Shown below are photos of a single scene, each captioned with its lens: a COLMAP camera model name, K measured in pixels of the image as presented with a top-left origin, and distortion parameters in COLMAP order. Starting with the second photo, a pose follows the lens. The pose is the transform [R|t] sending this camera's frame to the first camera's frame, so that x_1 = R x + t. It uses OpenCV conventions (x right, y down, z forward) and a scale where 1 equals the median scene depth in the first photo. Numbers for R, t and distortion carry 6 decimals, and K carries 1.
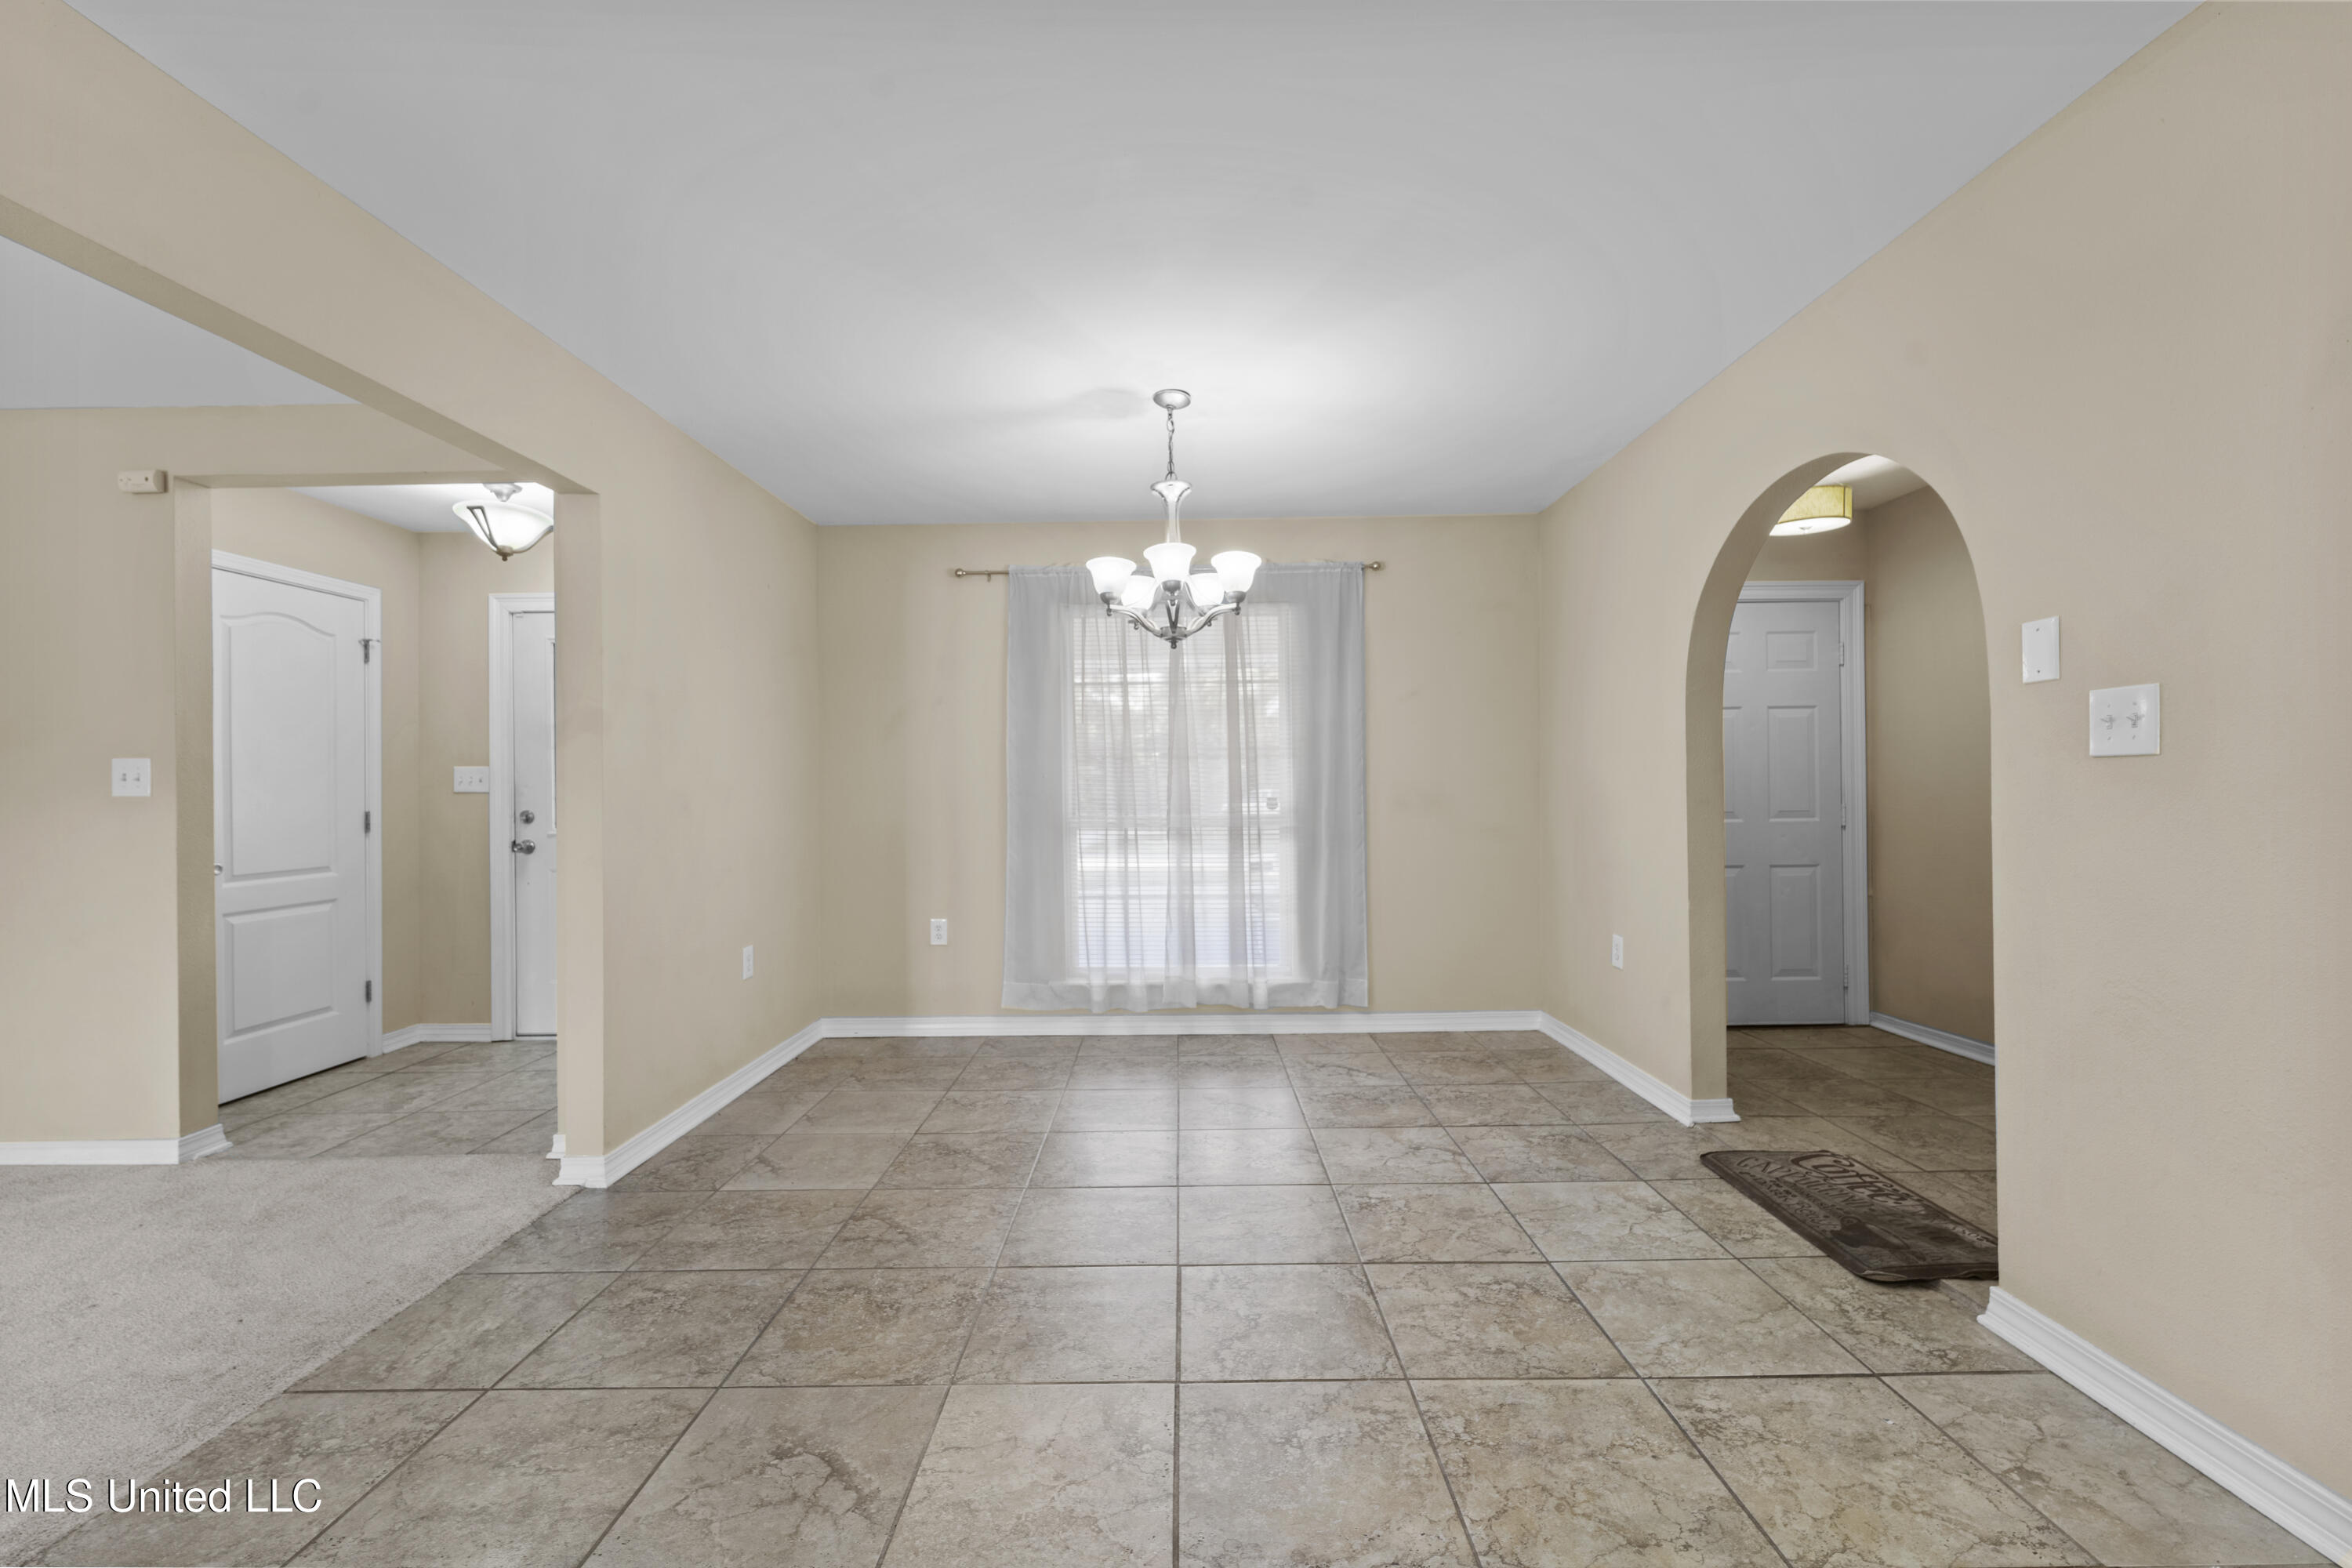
lens RADIAL K [[946.4, 0, 1176.0], [0, 946.4, 784.0], [0, 0, 1]] dist [0.002283, -0.000137]
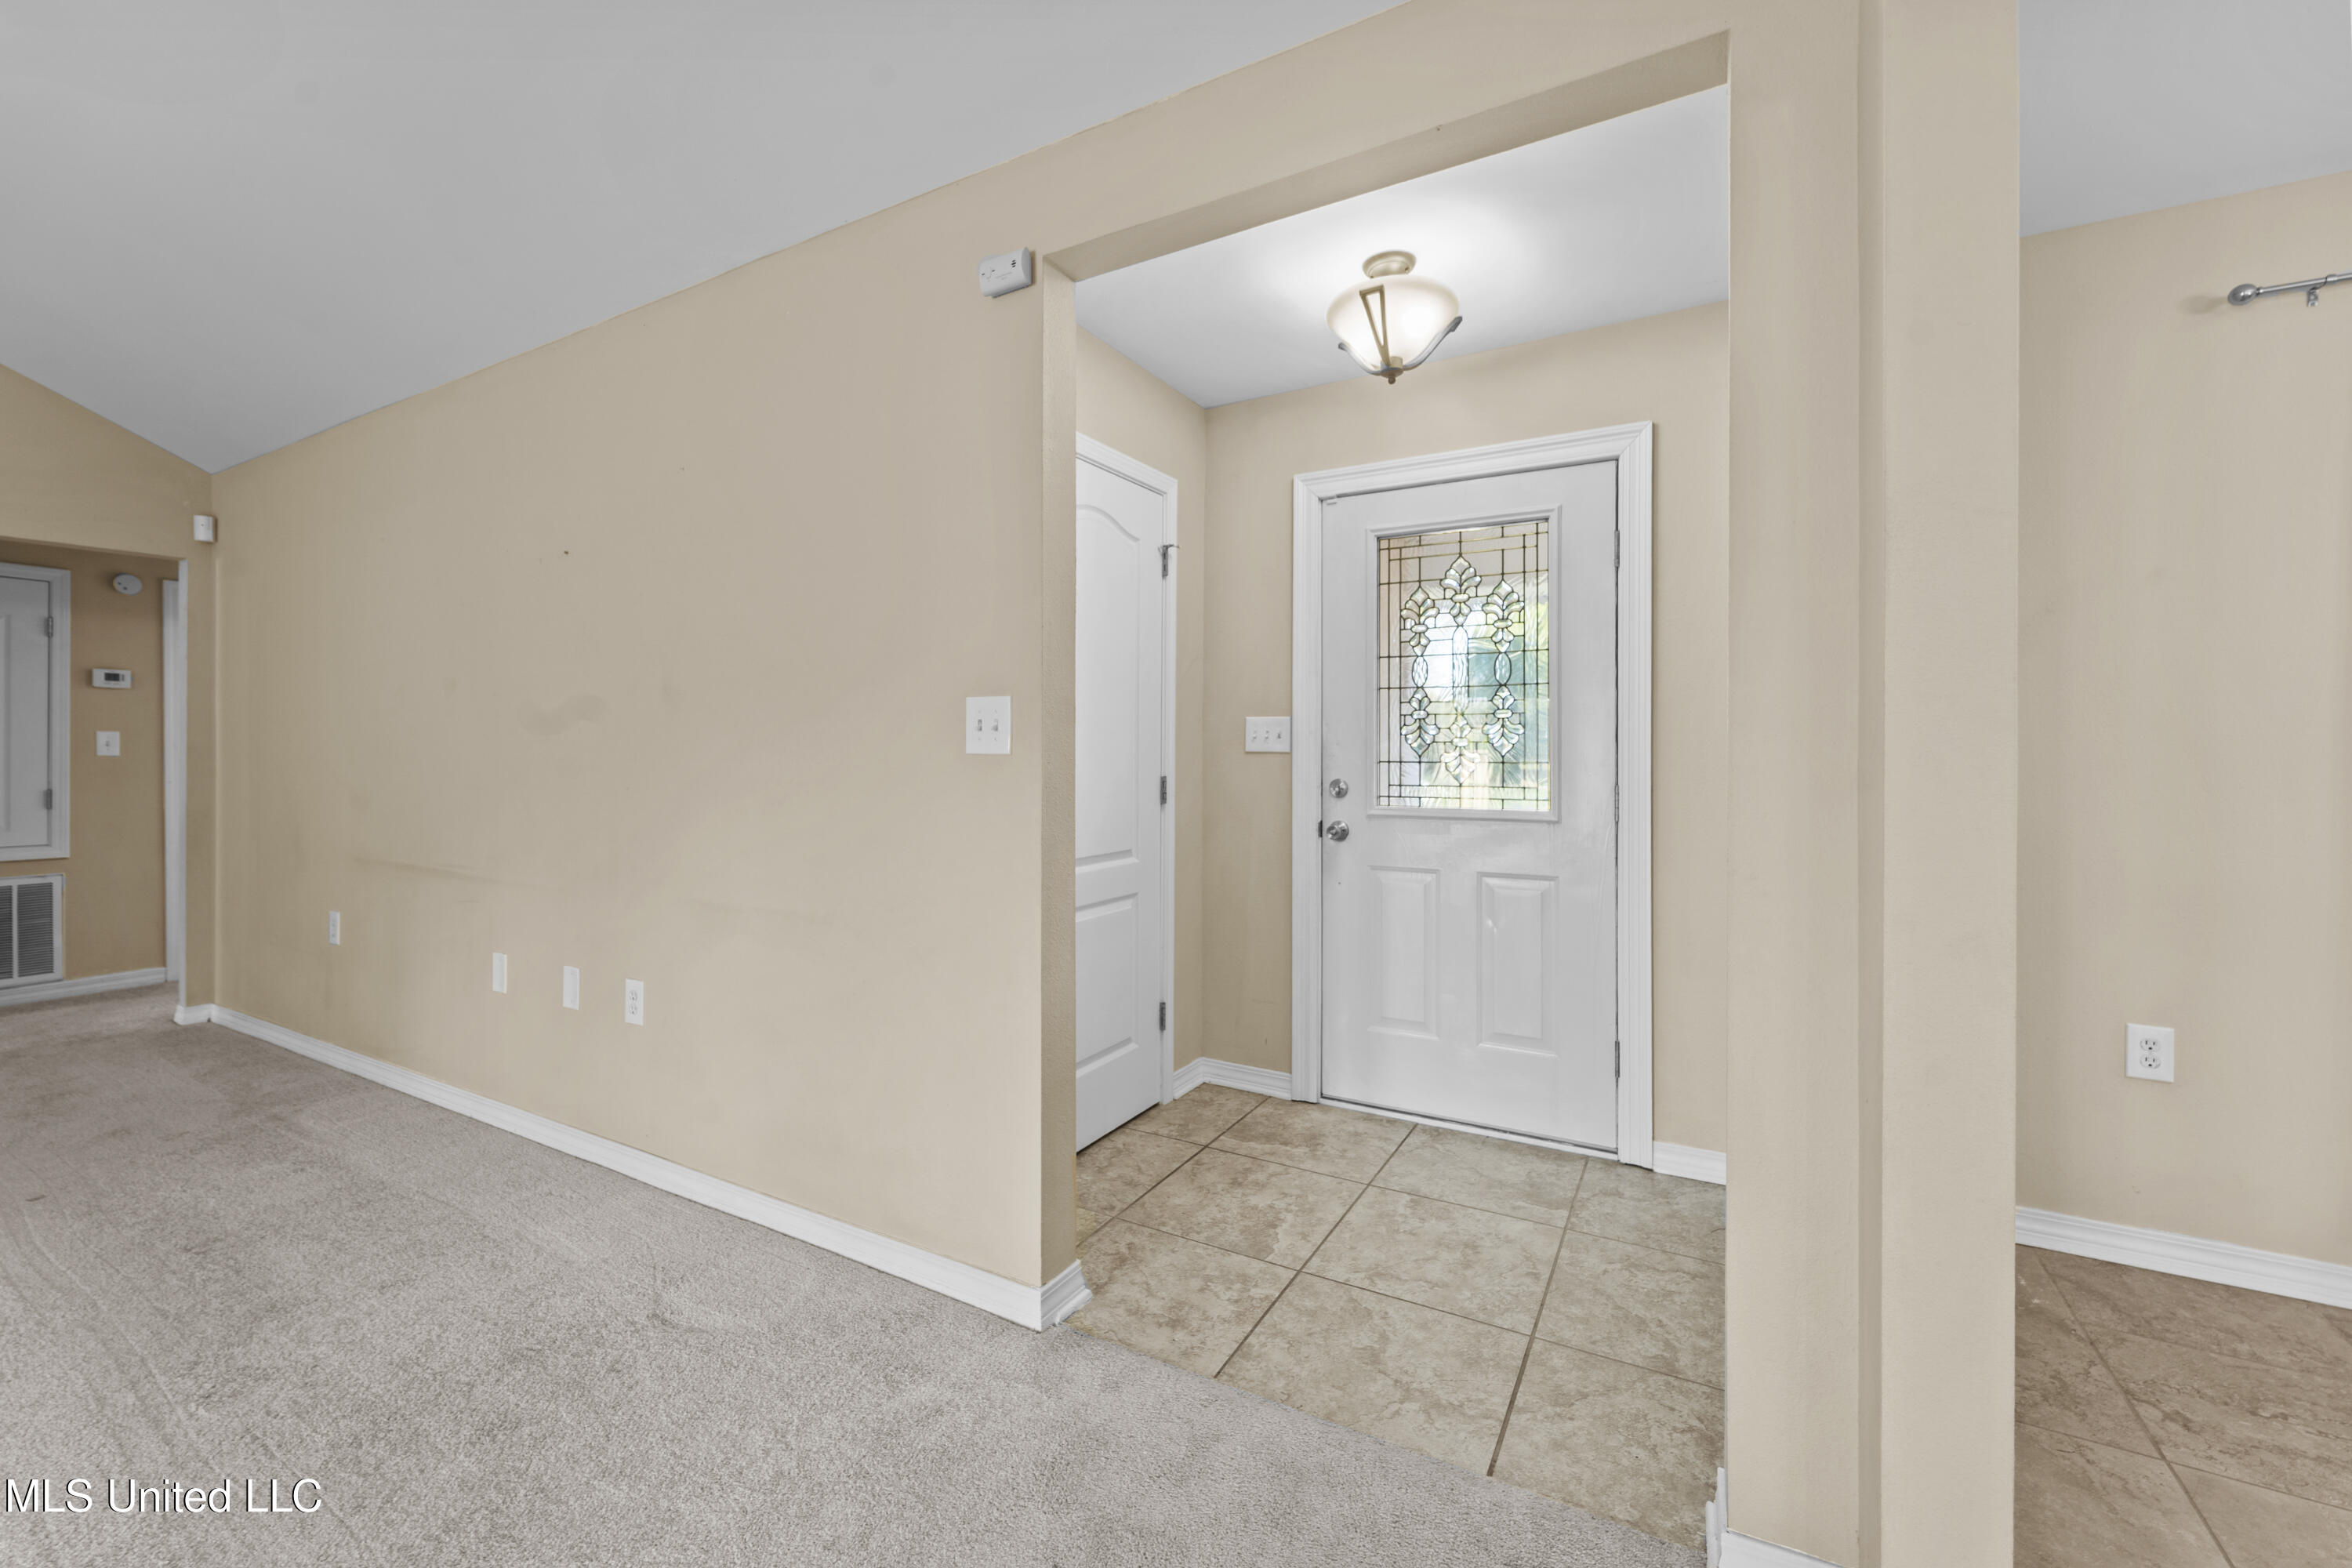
lens RADIAL K [[958.0, 0, 1171.5], [0, 958.0, 747.3], [0, 0, 1]] dist [0.001745, 0.000290]
pose [[0.868531, 0.009529, -0.495543, -0.471748], [-0.009352, 0.999952, 0.002838, 0.003834], [0.495547, 0.002170, 0.868579, 0.345034]]
